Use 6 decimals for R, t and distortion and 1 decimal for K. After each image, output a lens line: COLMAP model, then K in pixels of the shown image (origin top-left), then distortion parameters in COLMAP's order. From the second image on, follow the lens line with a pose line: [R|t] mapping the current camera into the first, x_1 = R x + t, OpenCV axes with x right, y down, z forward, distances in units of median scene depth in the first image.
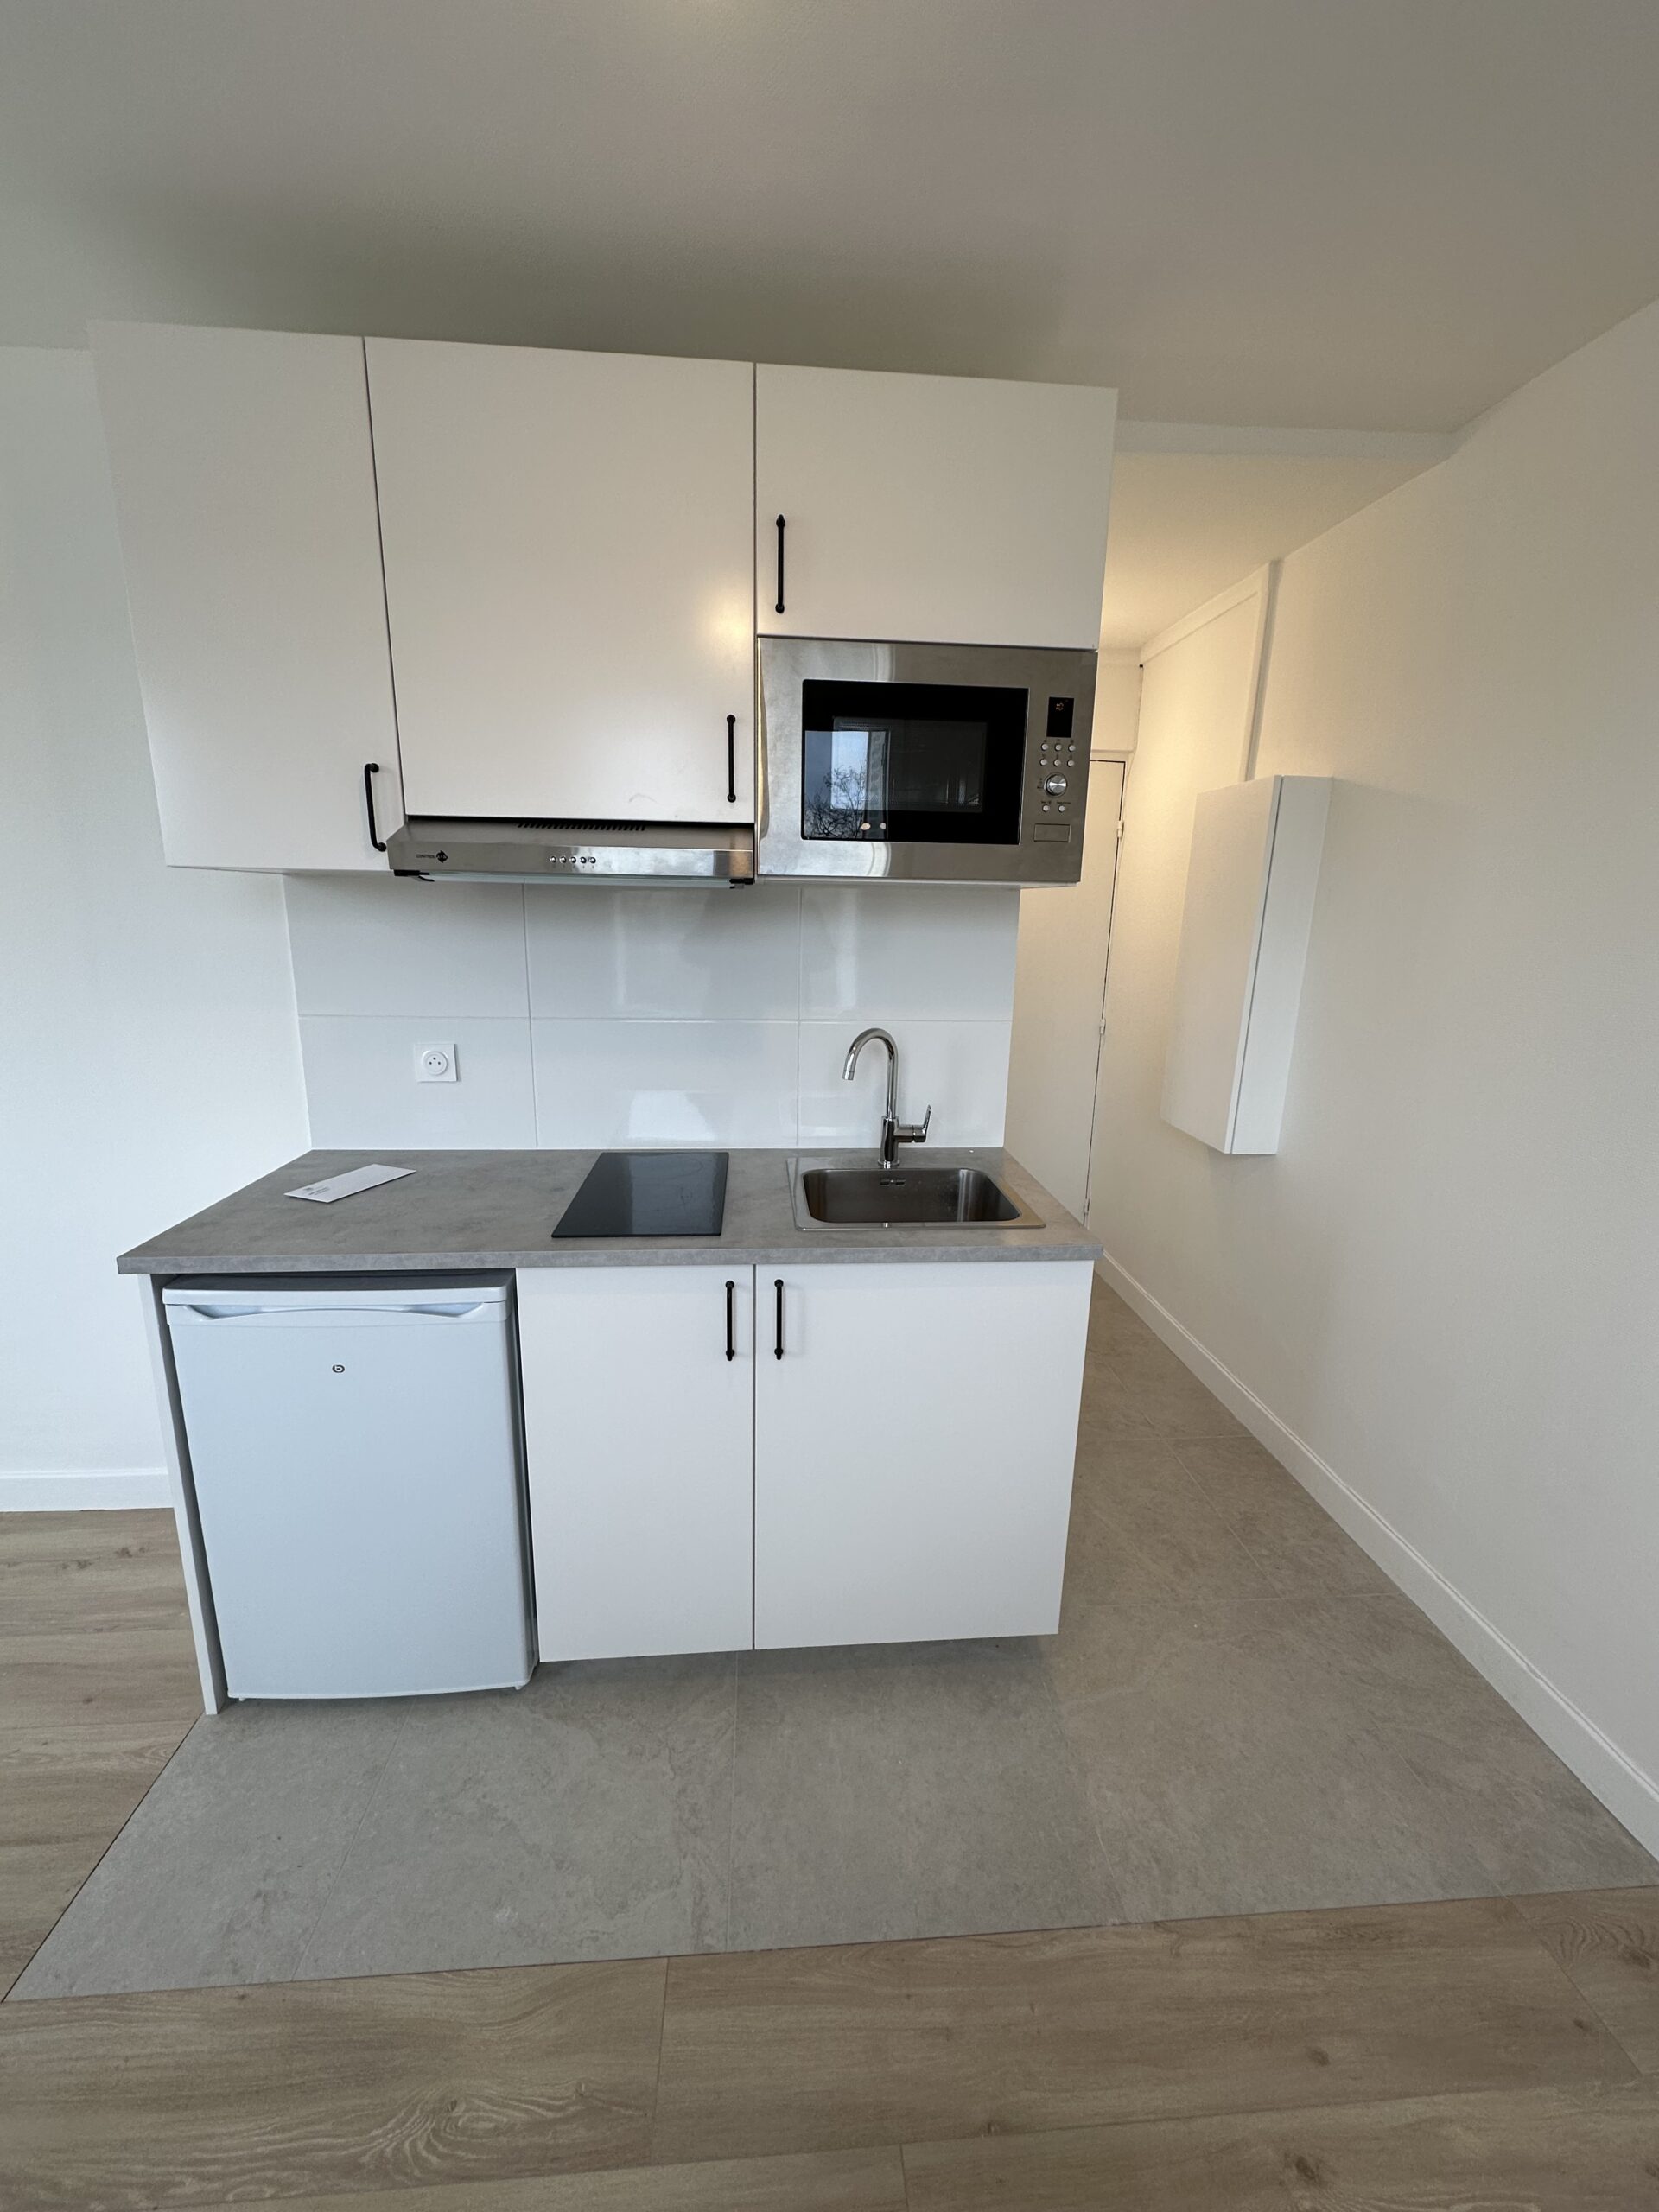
lens RADIAL K [[882.0, 0, 831.8], [0, 882.0, 1099.7], [0, 0, 1]] dist [-0.003468, 0.001580]
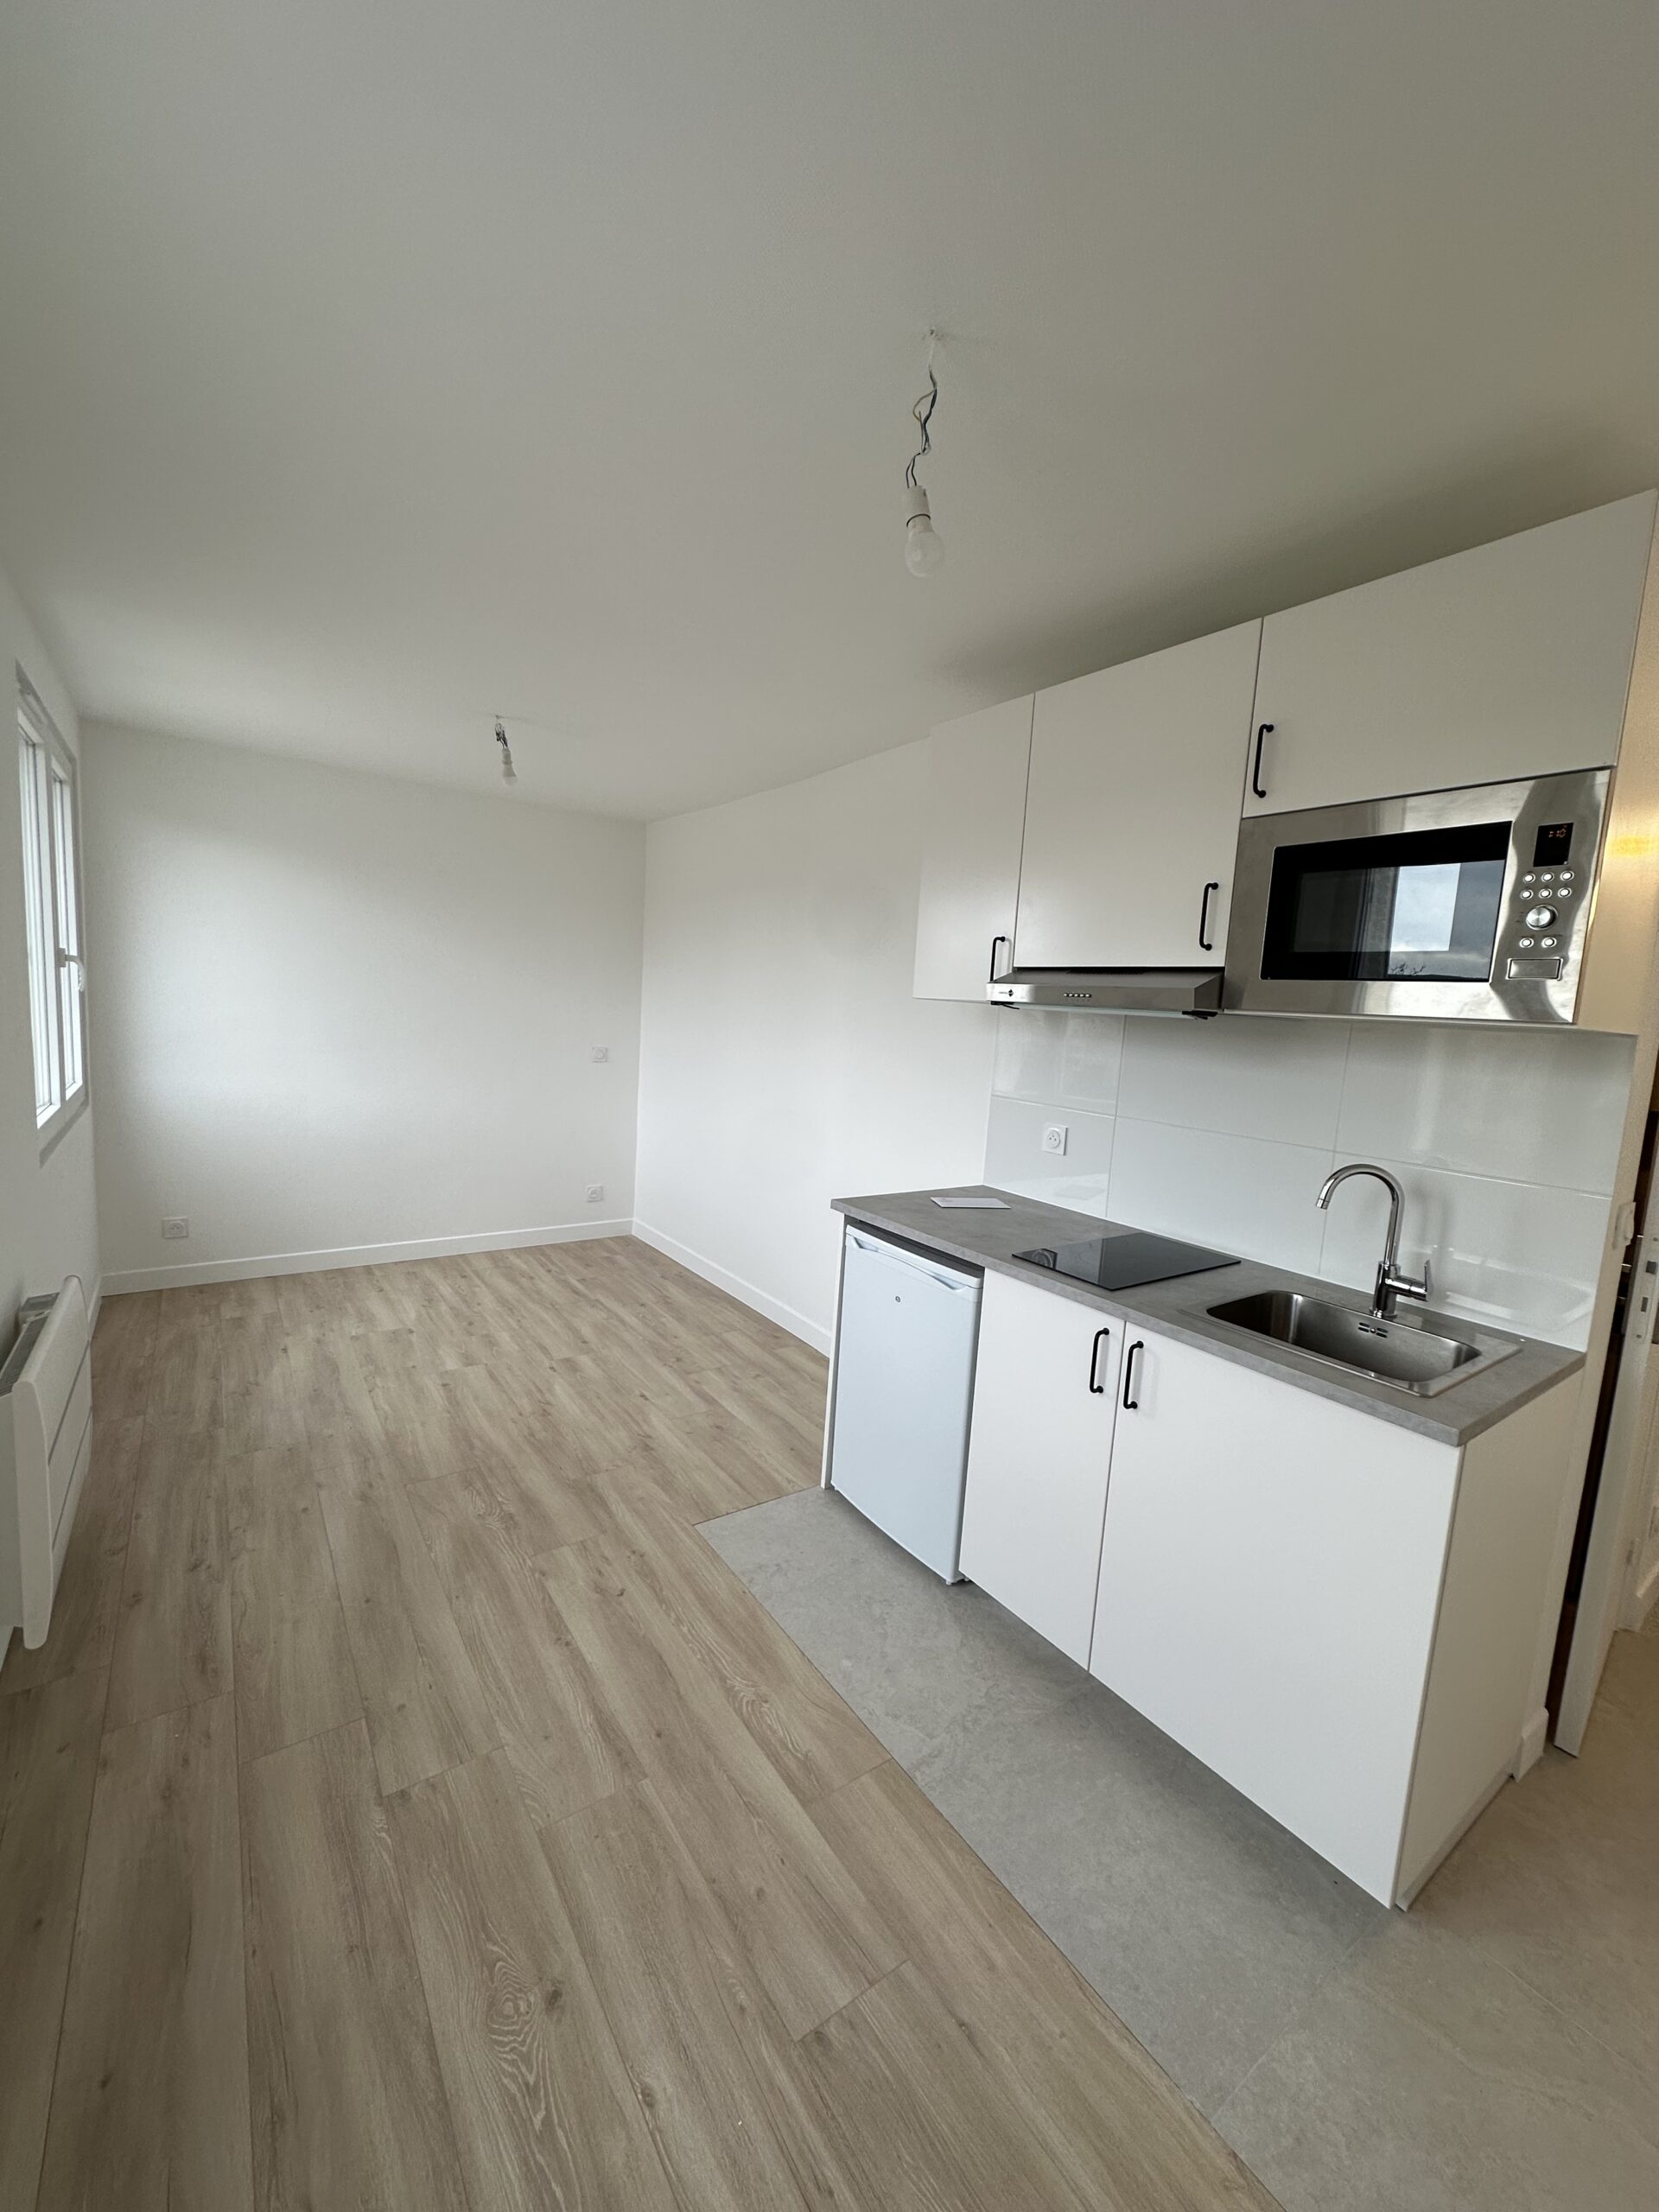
lens RADIAL K [[882.0, 0, 832.5], [0, 882.0, 1104.0], [0, 0, 1]] dist [-0.003468, 0.001580]
pose [[0.513361, 0.107999, -0.851350, 0.722343], [-0.239766, 0.970594, -0.021452, 0.021235], [0.823998, 0.215138, 0.524159, -0.025588]]
